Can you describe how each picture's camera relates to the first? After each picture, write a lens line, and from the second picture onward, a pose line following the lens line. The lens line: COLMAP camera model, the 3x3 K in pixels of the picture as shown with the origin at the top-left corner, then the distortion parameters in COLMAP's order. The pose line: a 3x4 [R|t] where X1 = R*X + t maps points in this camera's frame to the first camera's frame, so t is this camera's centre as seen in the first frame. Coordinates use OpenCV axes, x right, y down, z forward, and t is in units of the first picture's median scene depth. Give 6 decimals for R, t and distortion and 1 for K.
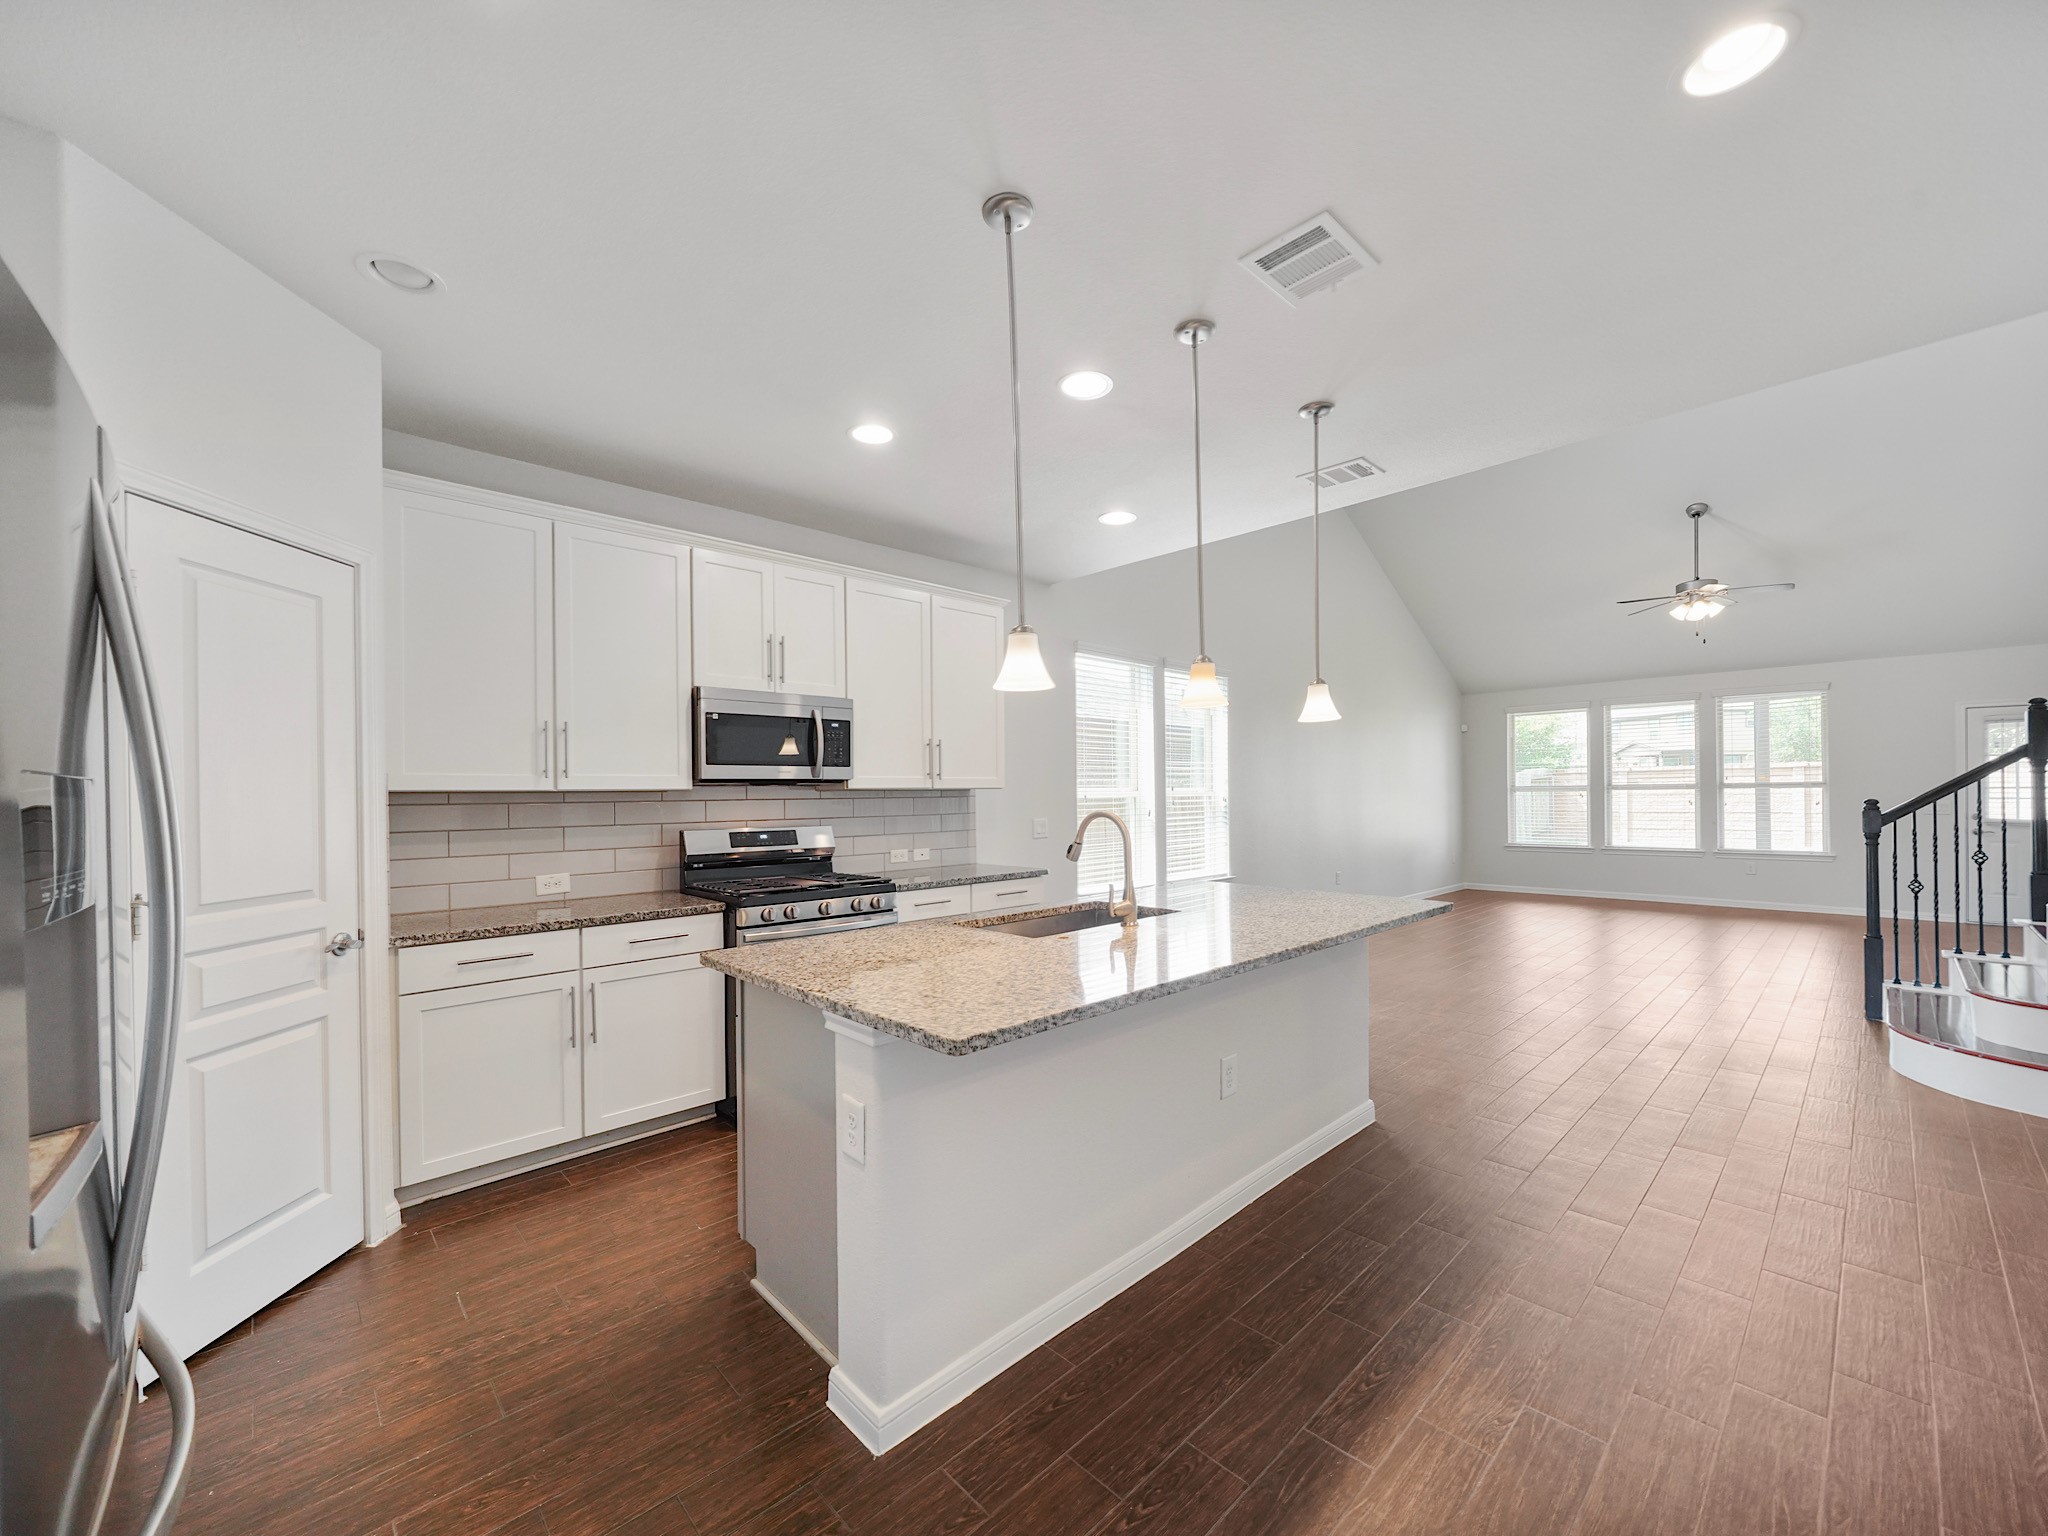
lens RADIAL K [[804.7, 0, 1029.7], [0, 804.7, 786.1], [0, 0, 1]] dist [0.000288, -0.000174]
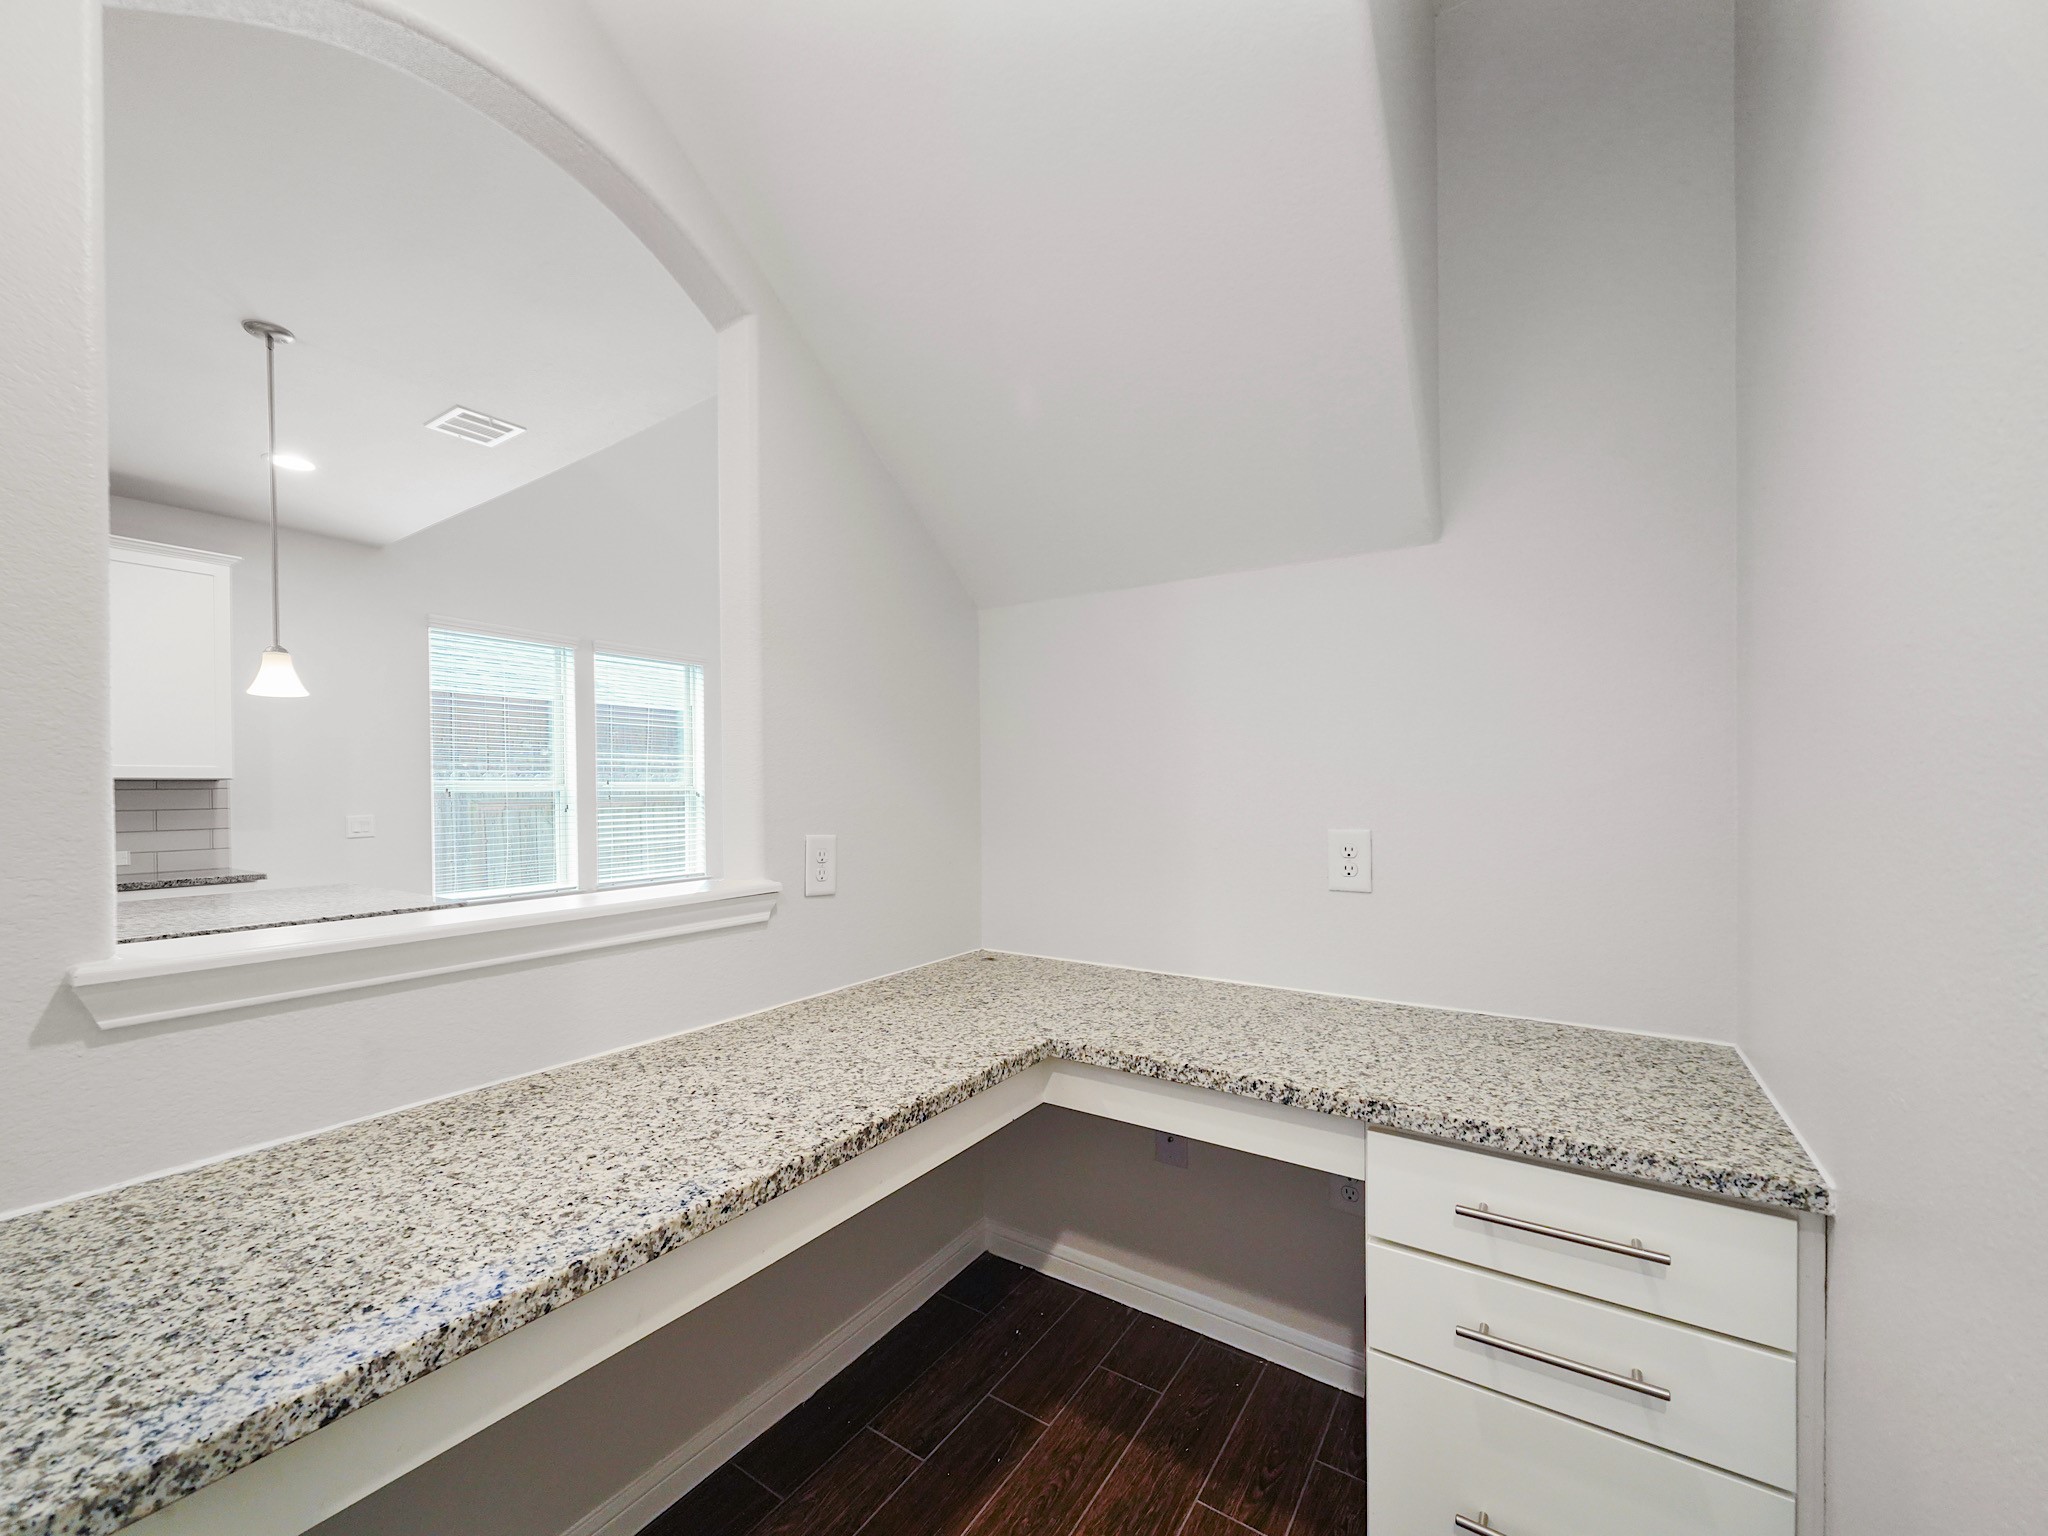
lens RADIAL K [[797.3, 0, 1020.8], [0, 797.3, 798.3], [0, 0, 1]] dist [-0.006313, 0.000406]
pose [[0.976753, -0.001000, 0.214364, 0.710545], [-0.002651, 0.999856, 0.016740, 0.008365], [-0.214350, -0.016919, 0.976610, -0.000015]]
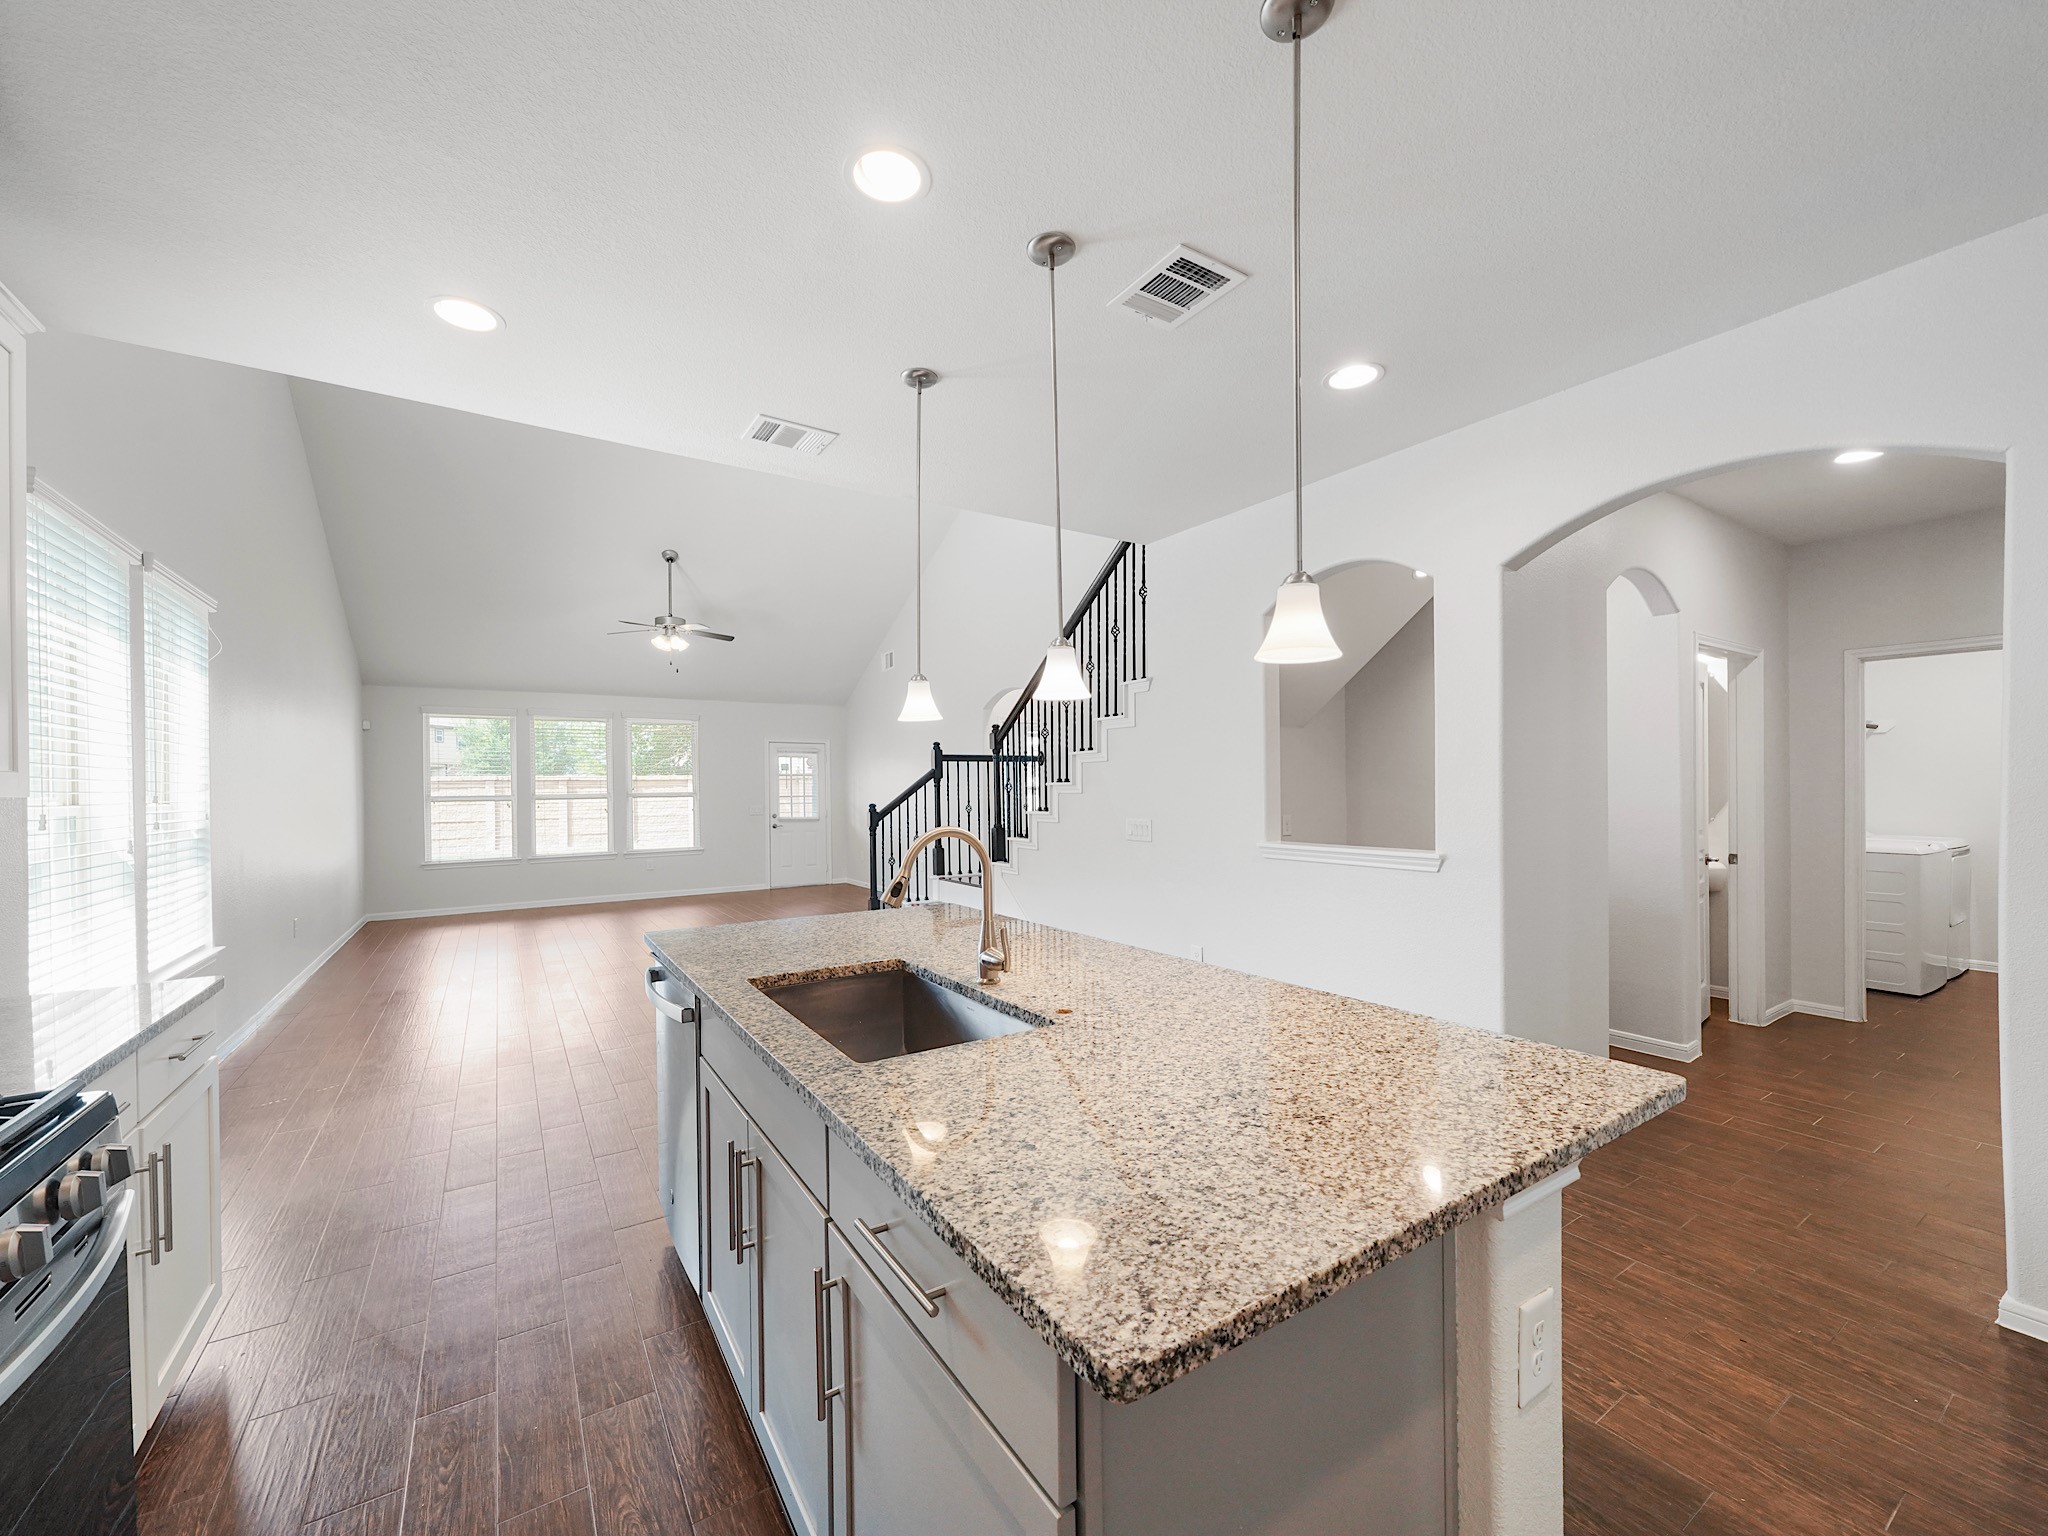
lens RADIAL K [[804.7, 0, 1029.7], [0, 804.7, 786.1], [0, 0, 1]] dist [0.000288, -0.000174]
pose [[0.181068, 0.011584, 0.983402, -0.383758], [0.001362, 0.999927, -0.012029, 0.000706], [-0.983470, 0.003517, 0.181039, 0.536339]]
